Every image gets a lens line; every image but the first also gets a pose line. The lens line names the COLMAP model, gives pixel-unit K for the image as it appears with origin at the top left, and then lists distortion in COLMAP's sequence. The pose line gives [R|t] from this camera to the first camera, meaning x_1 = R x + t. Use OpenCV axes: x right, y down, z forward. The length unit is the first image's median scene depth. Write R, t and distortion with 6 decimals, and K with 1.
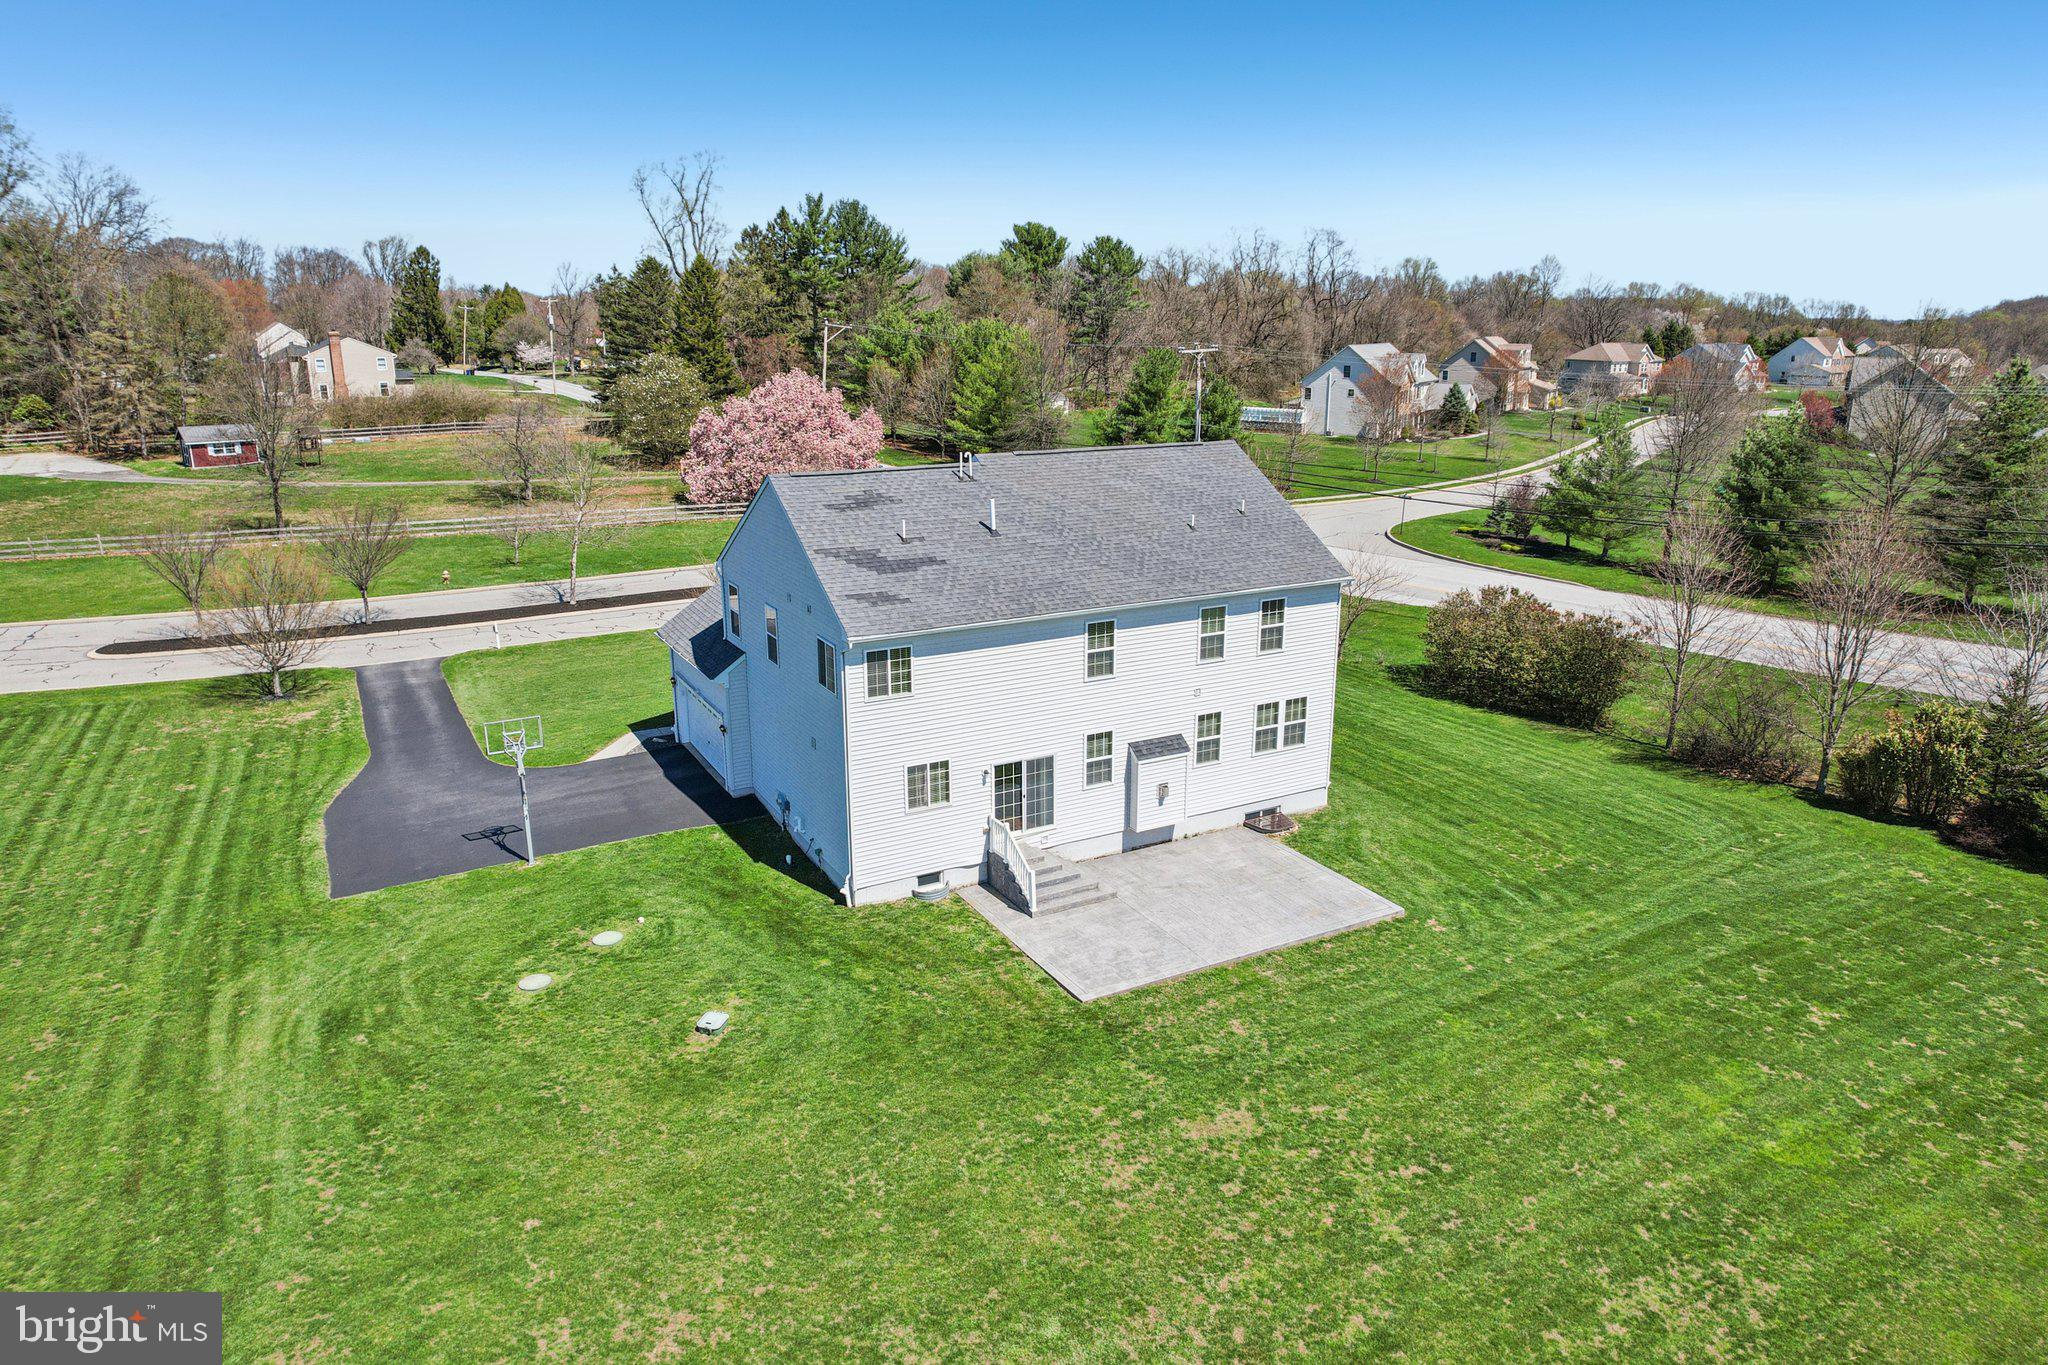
lens RADIAL K [[1291.6, 0, 1024.0], [0, 1291.6, 682.5], [0, 0, 1]] dist [-0.054386, 0.030981]
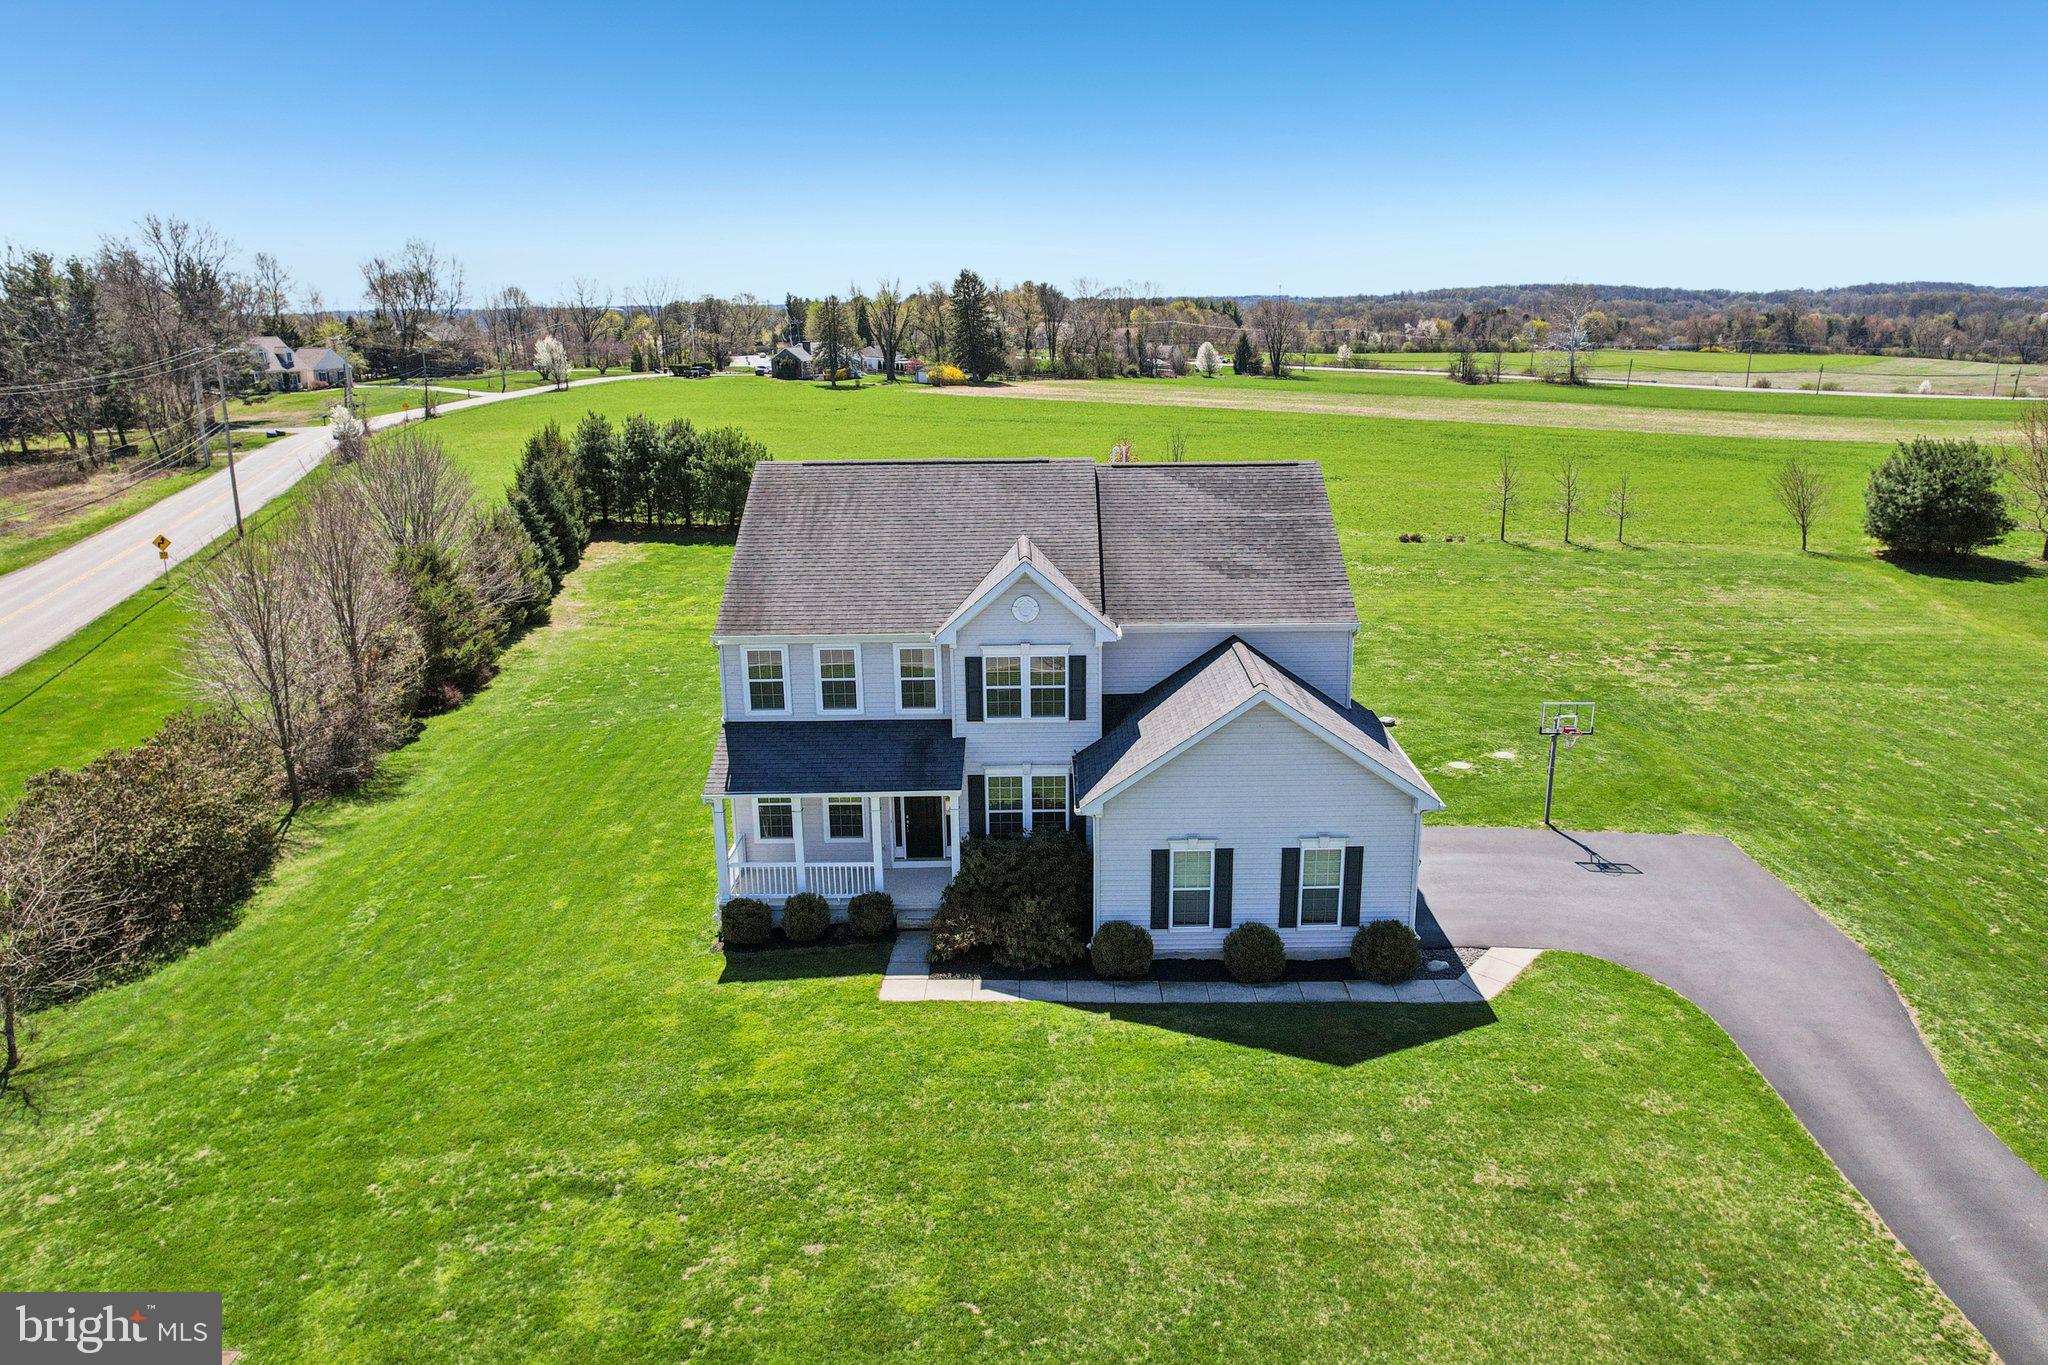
lens RADIAL K [[1391.3, 0, 1056.7], [0, 1391.3, 677.6], [0, 0, 1]] dist [-0.077034, 0.066969]
pose [[-0.884782, -0.115060, 0.451578, -0.547095], [0.138232, 0.860623, 0.490122, -0.597606], [-0.445032, 0.496073, -0.745559, 2.046321]]
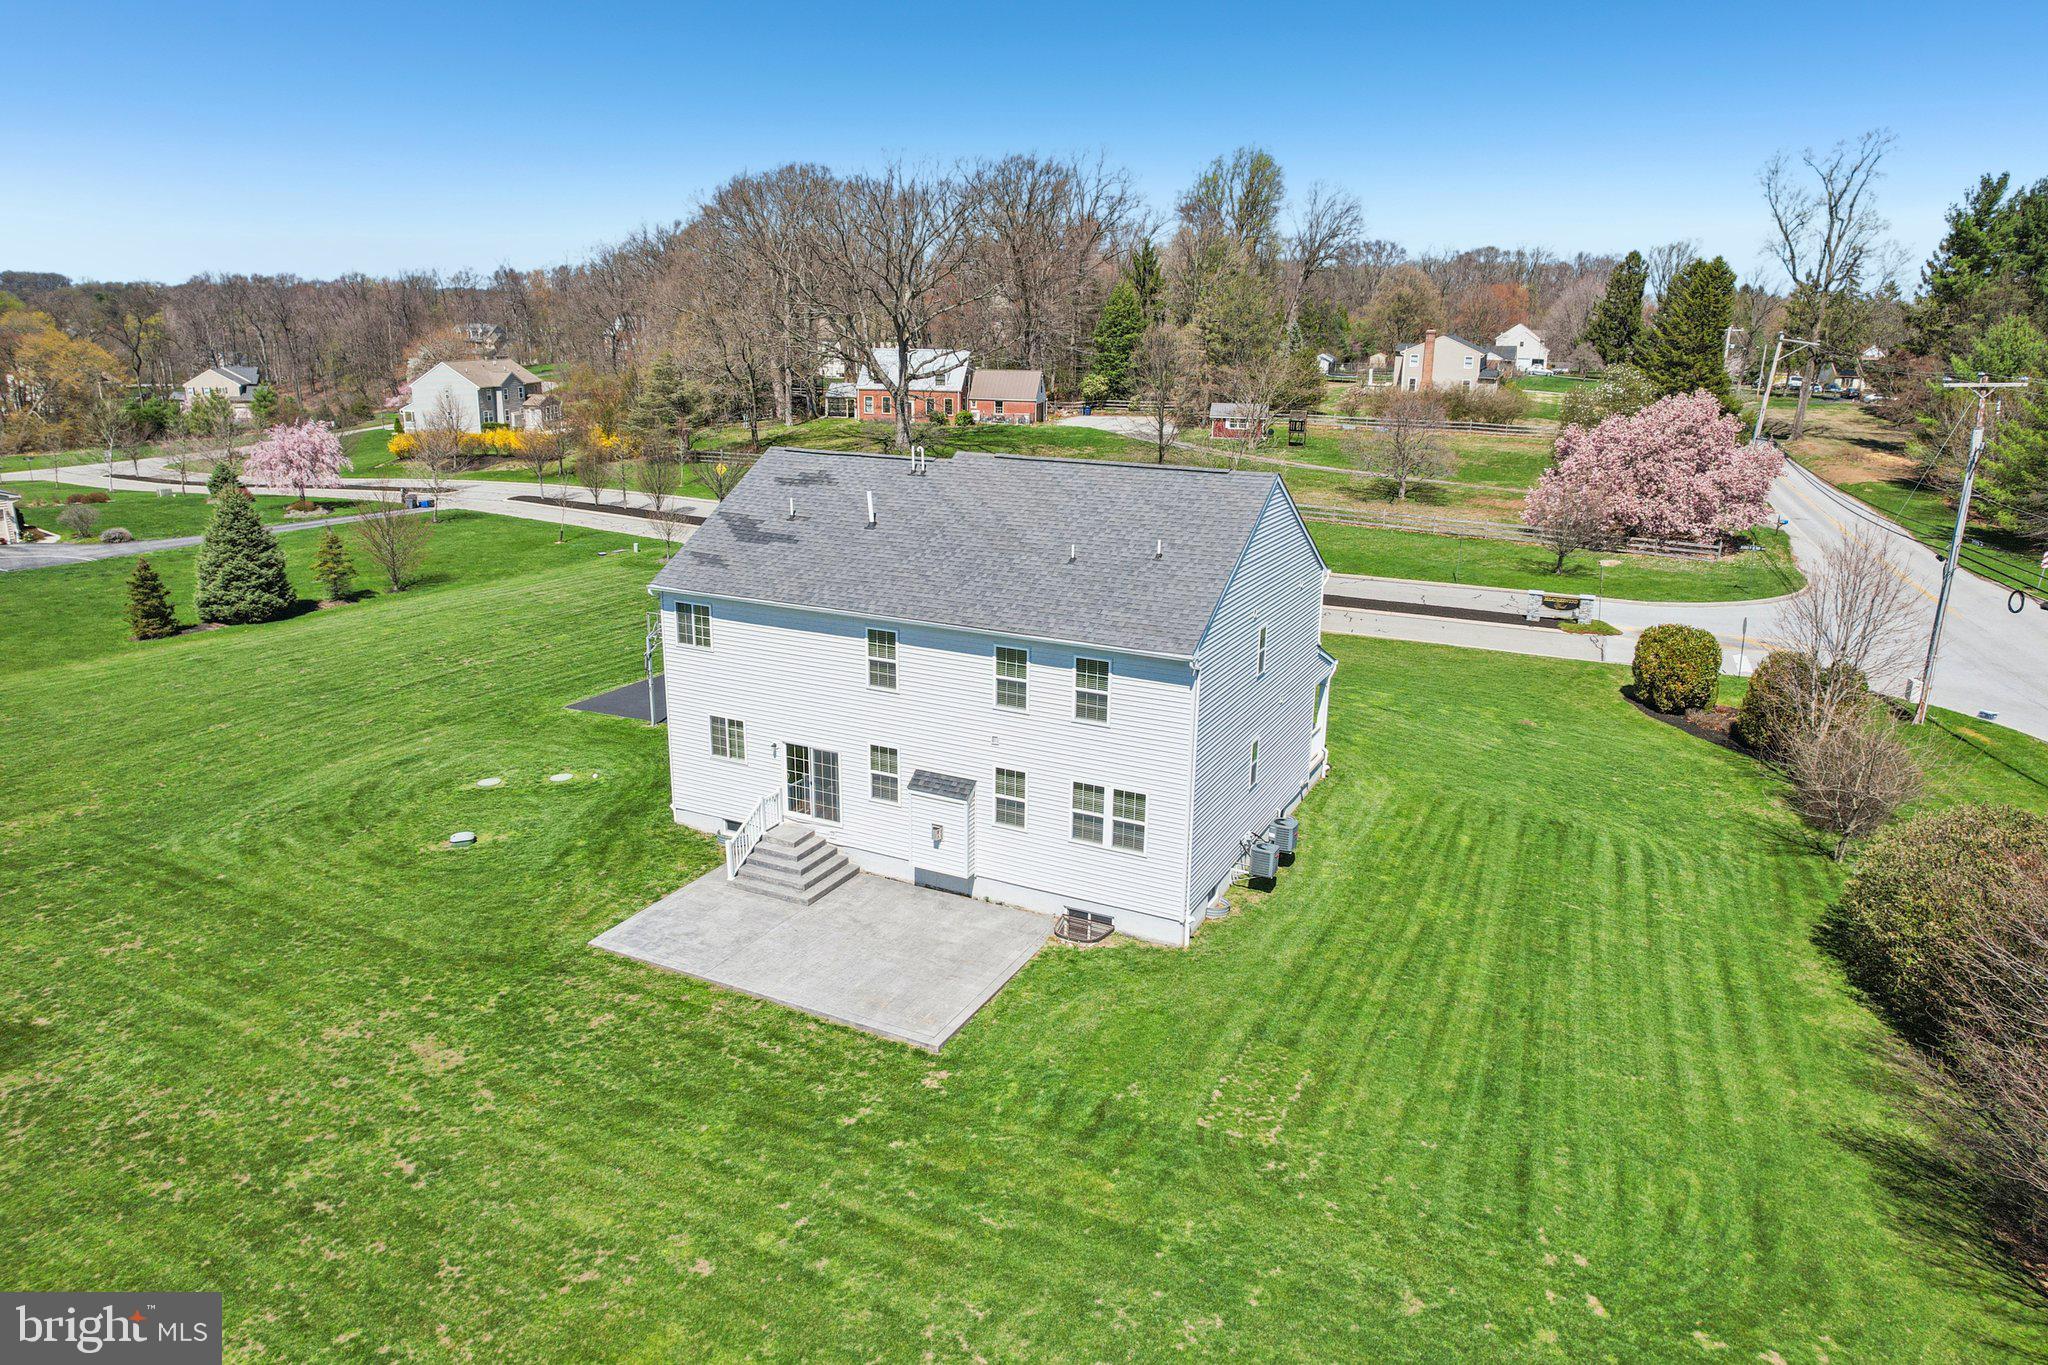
lens RADIAL K [[1302.0, 0, 1032.7], [0, 1302.0, 683.5], [0, 0, 1]] dist [-0.072648, 0.059665]
pose [[0.580001, 0.234777, -0.780050, 0.882283], [-0.239991, 0.964317, 0.111793, -0.143170], [0.778462, 0.122365, 0.615649, 0.504755]]
